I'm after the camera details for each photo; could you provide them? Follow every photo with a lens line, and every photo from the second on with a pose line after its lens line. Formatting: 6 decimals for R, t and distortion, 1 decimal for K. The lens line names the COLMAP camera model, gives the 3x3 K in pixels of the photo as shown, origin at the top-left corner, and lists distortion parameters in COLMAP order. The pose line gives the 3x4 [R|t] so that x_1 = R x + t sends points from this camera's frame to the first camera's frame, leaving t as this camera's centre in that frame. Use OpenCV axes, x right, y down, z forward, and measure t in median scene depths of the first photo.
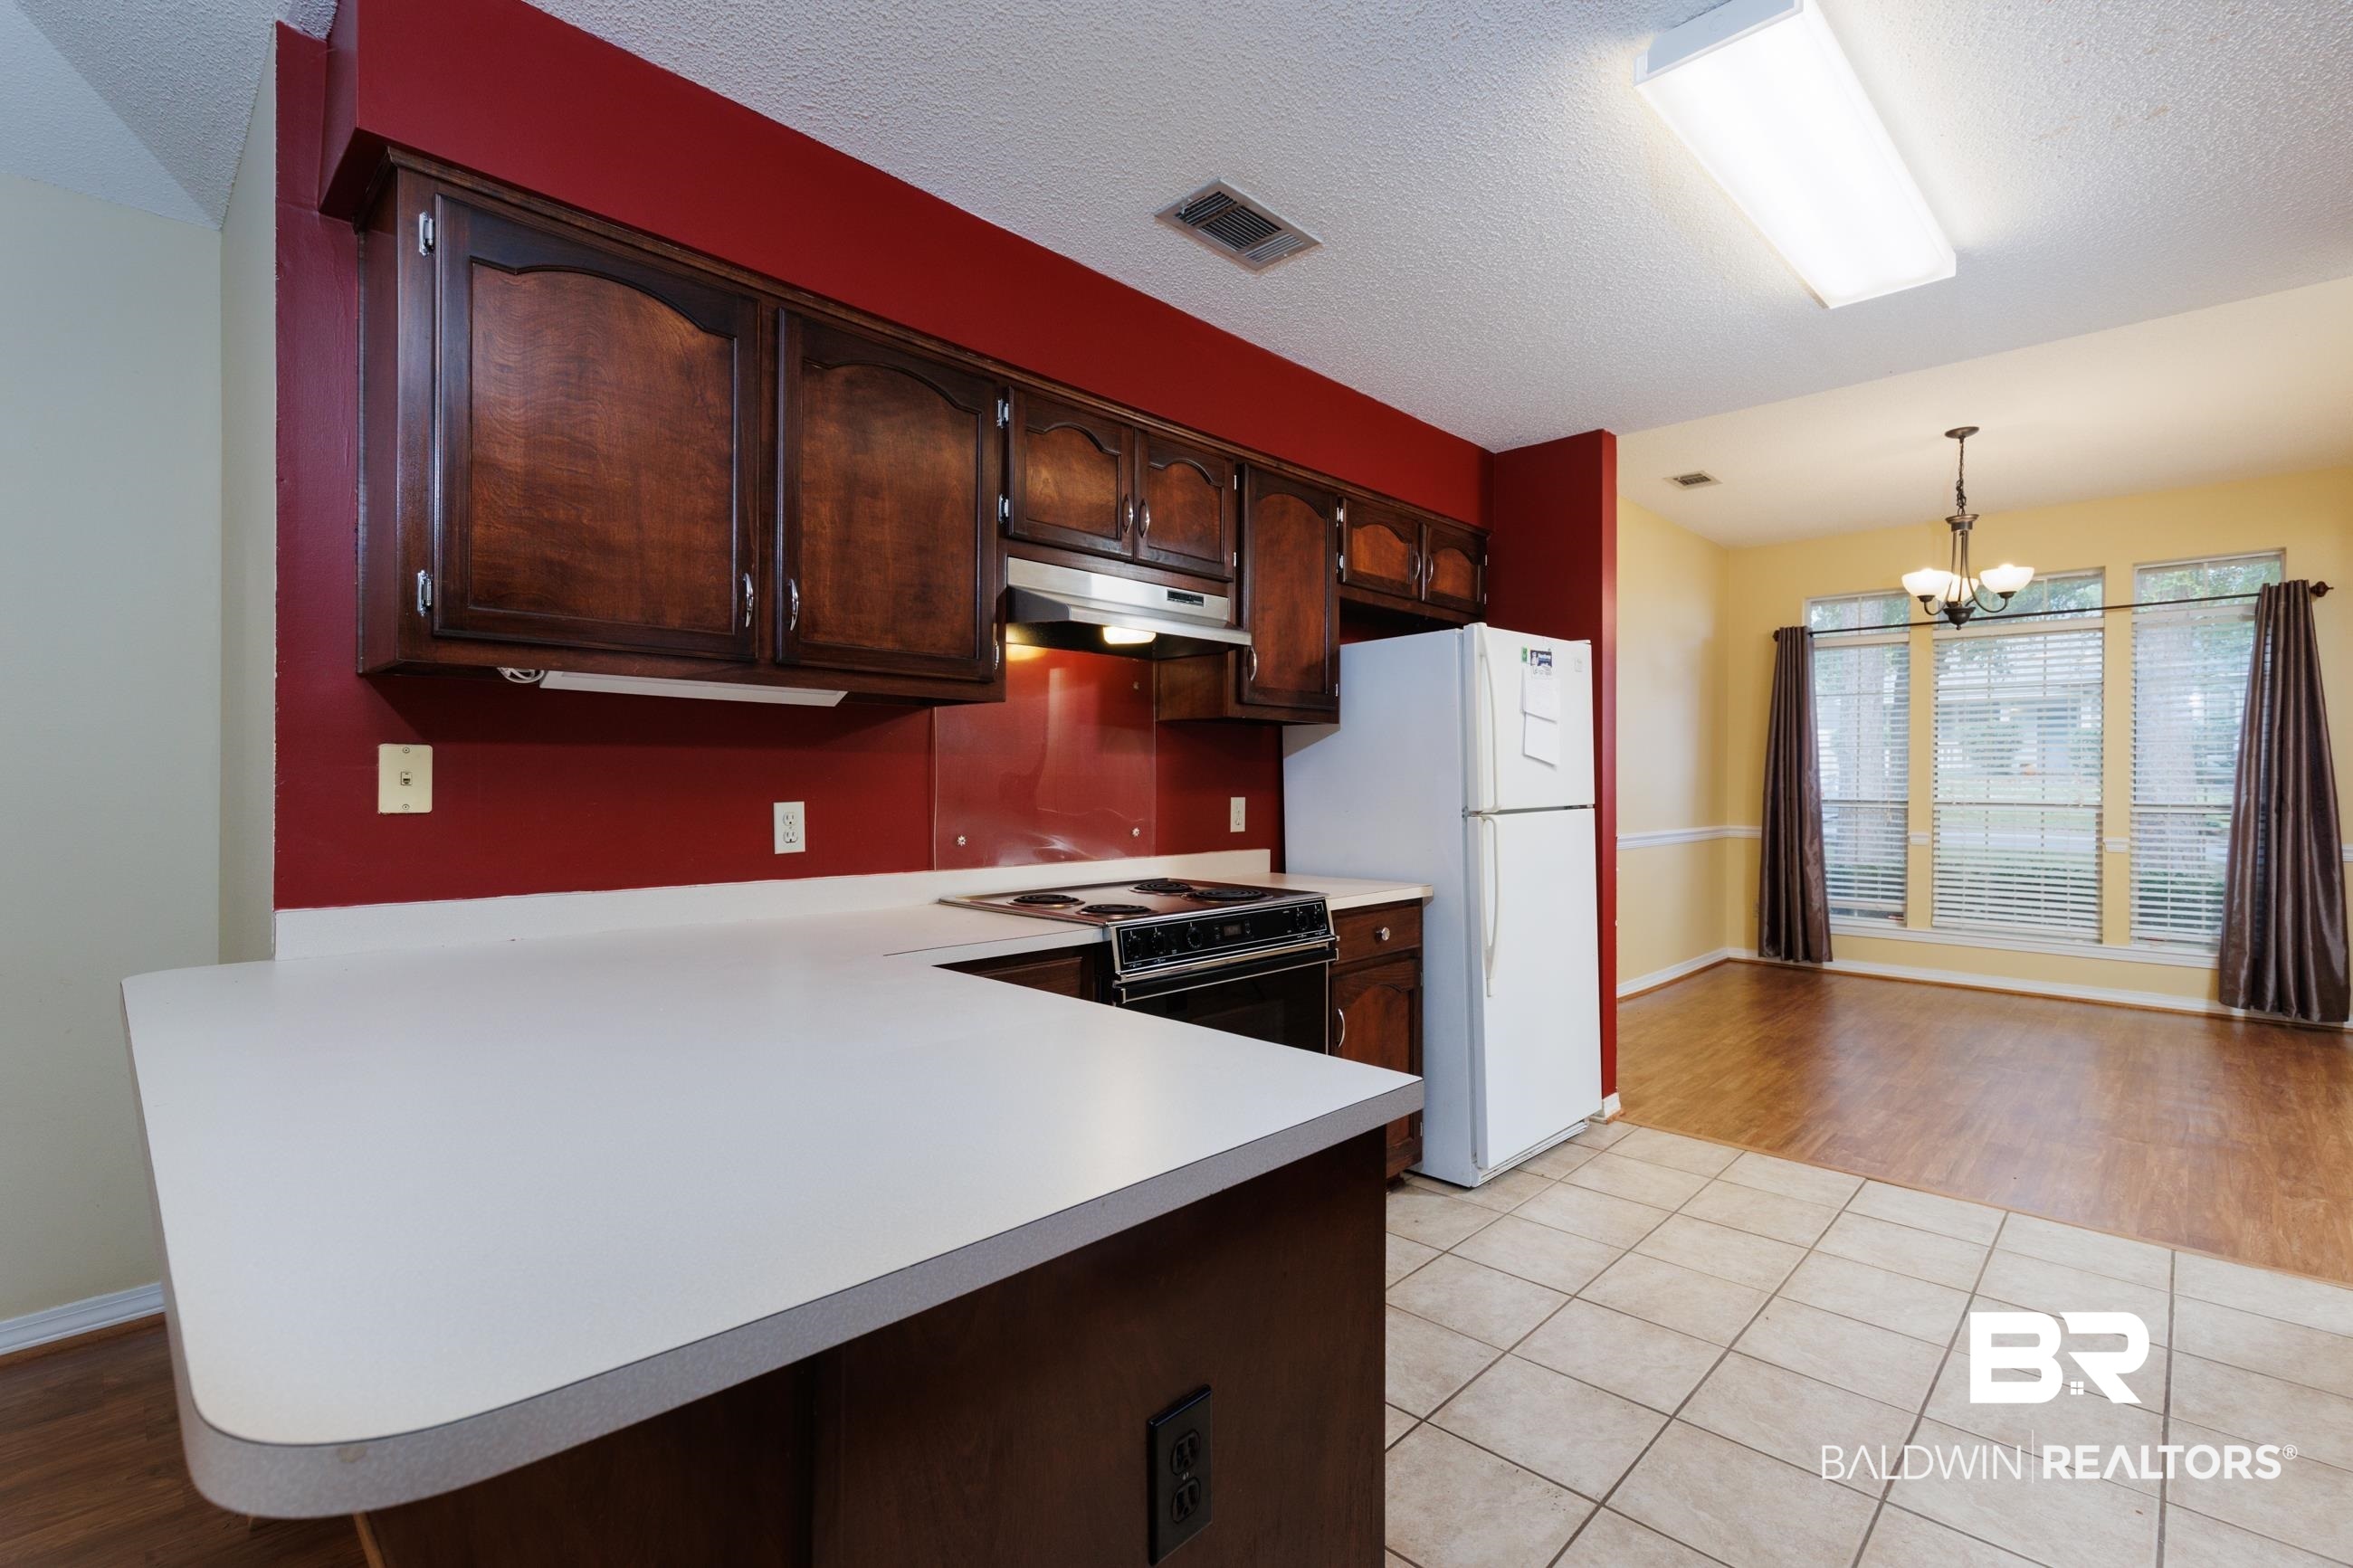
lens RADIAL K [[1060.6, 0, 1158.6], [0, 1060.6, 773.9], [0, 0, 1]] dist [0.002010, -0.000227]
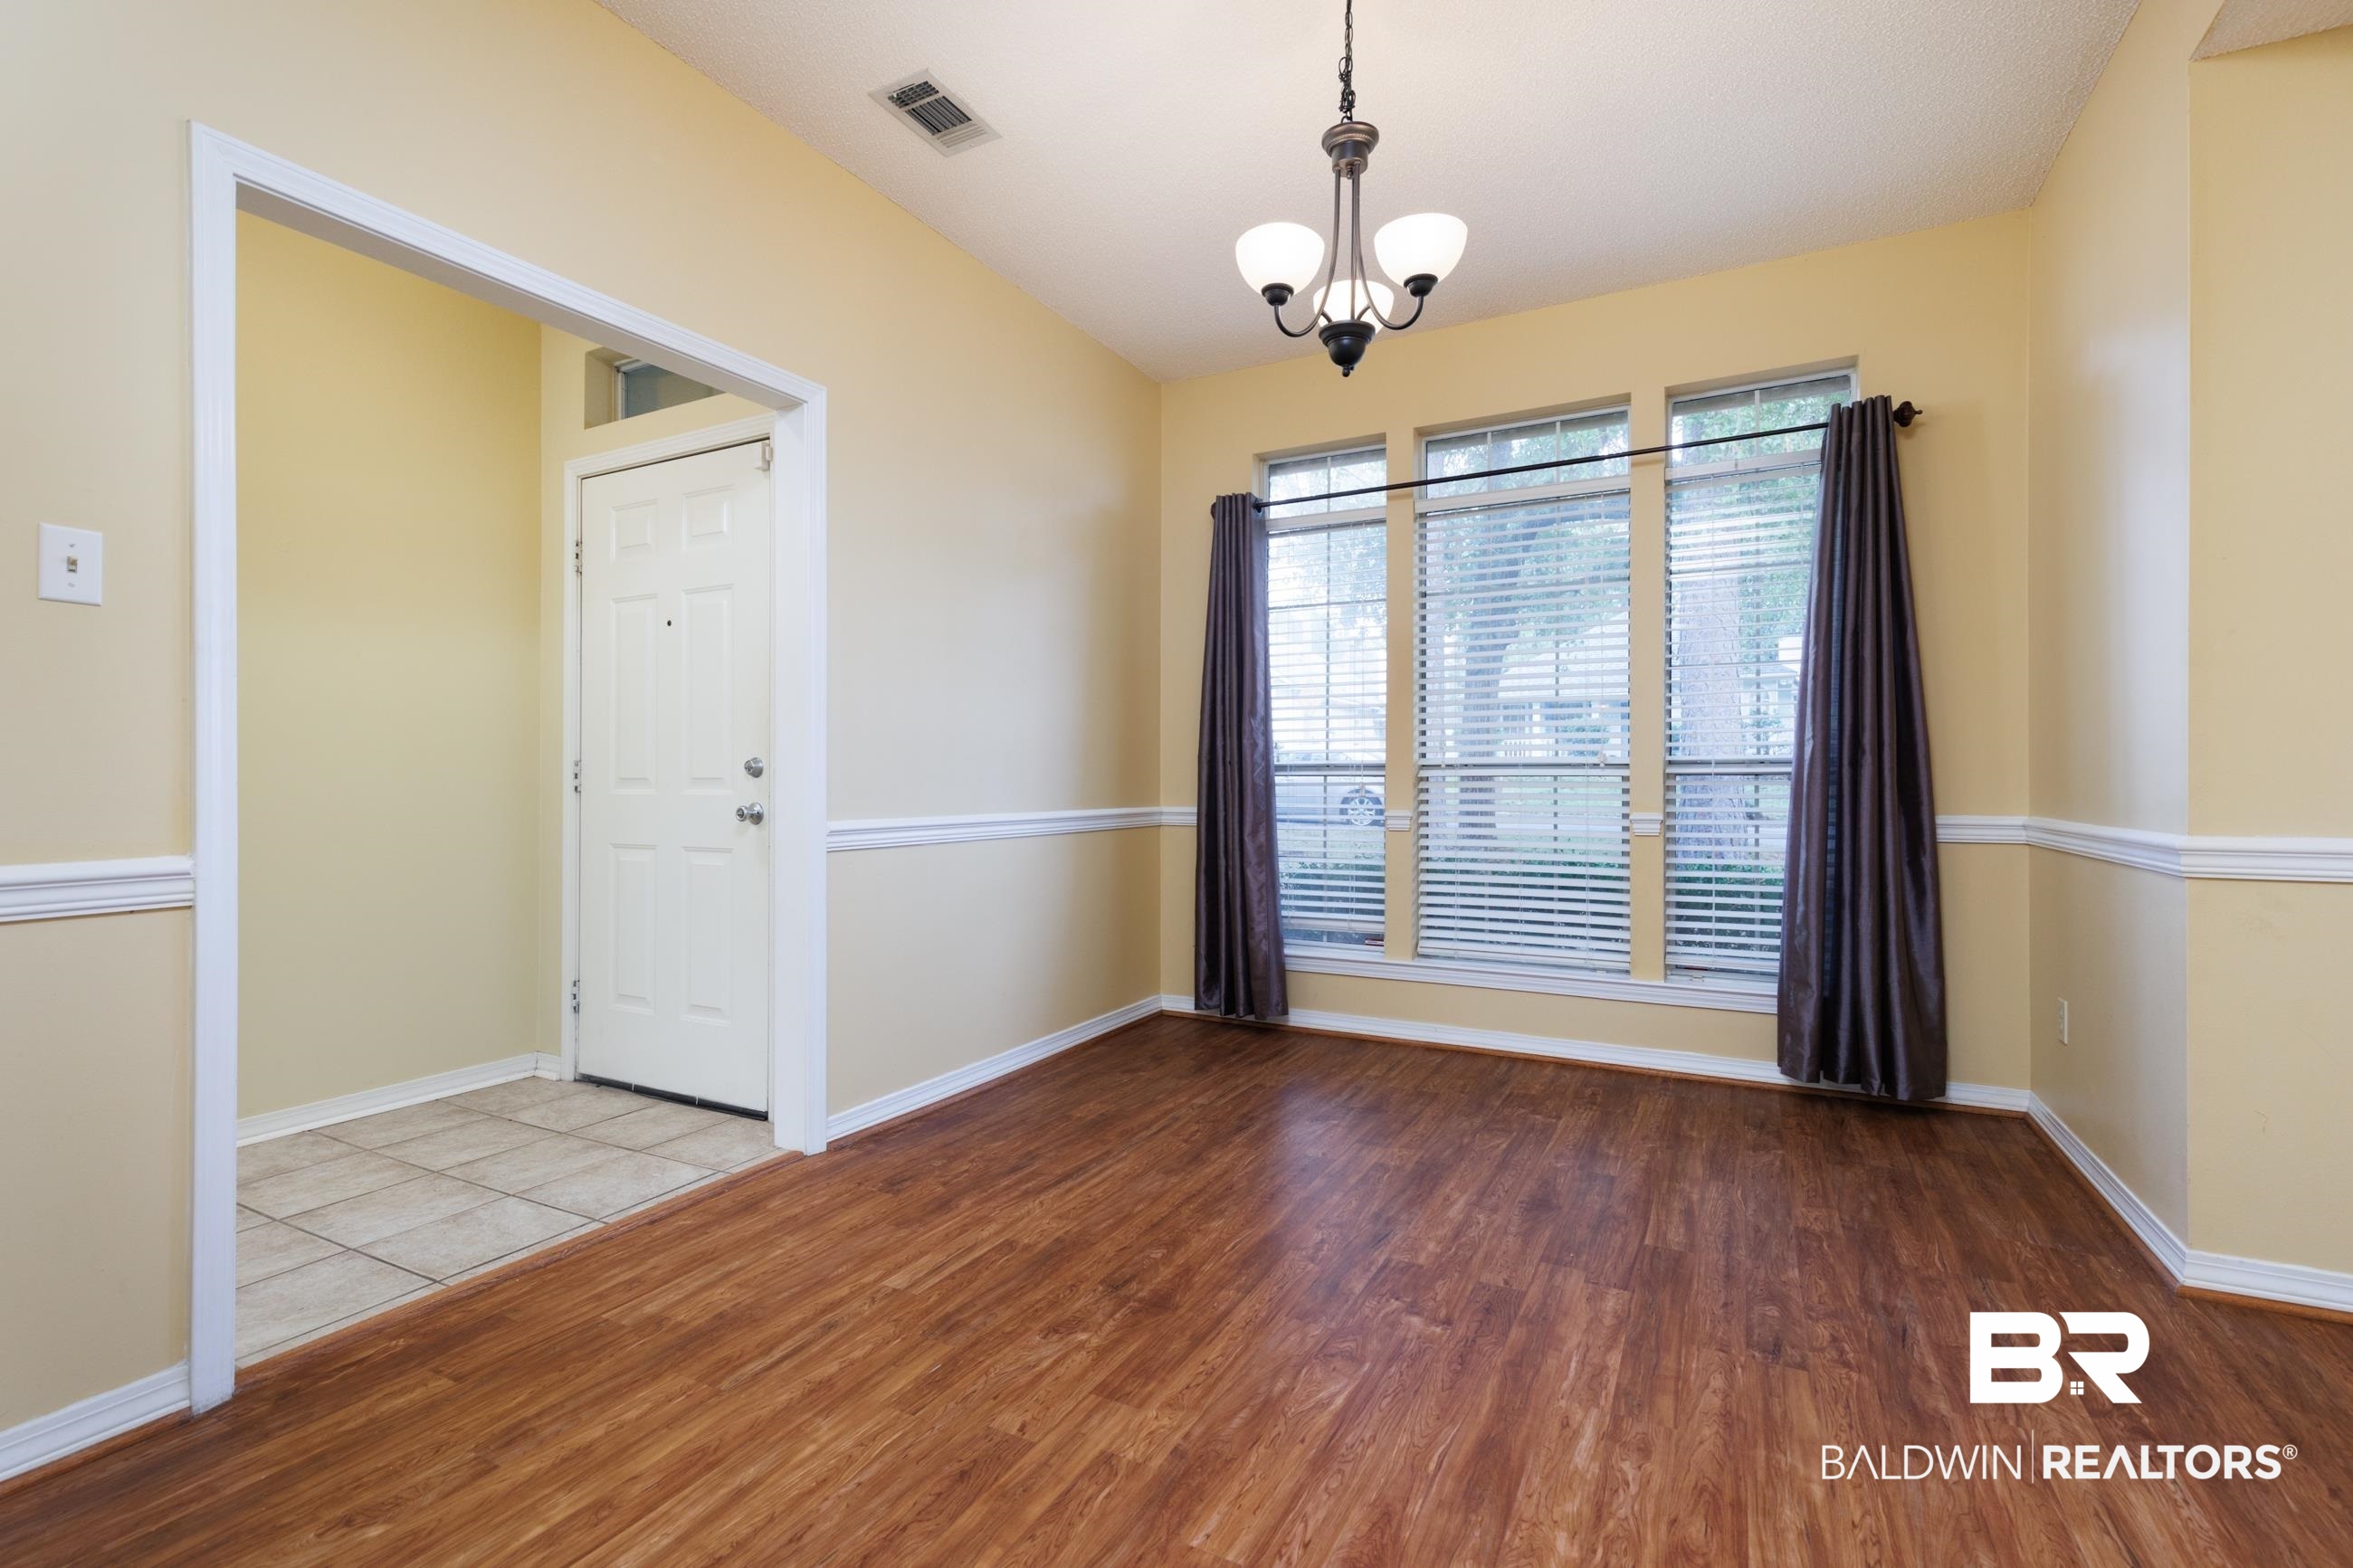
lens RADIAL K [[1043.5, 0, 1176.5], [0, 1043.5, 784.0], [0, 0, 1]] dist [0.003097, 0.000115]
pose [[0.961791, -0.005843, 0.273724, 0.449722], [0.004994, 0.999980, 0.003798, 0.038419], [-0.273741, -0.002286, 0.961801, 0.464330]]
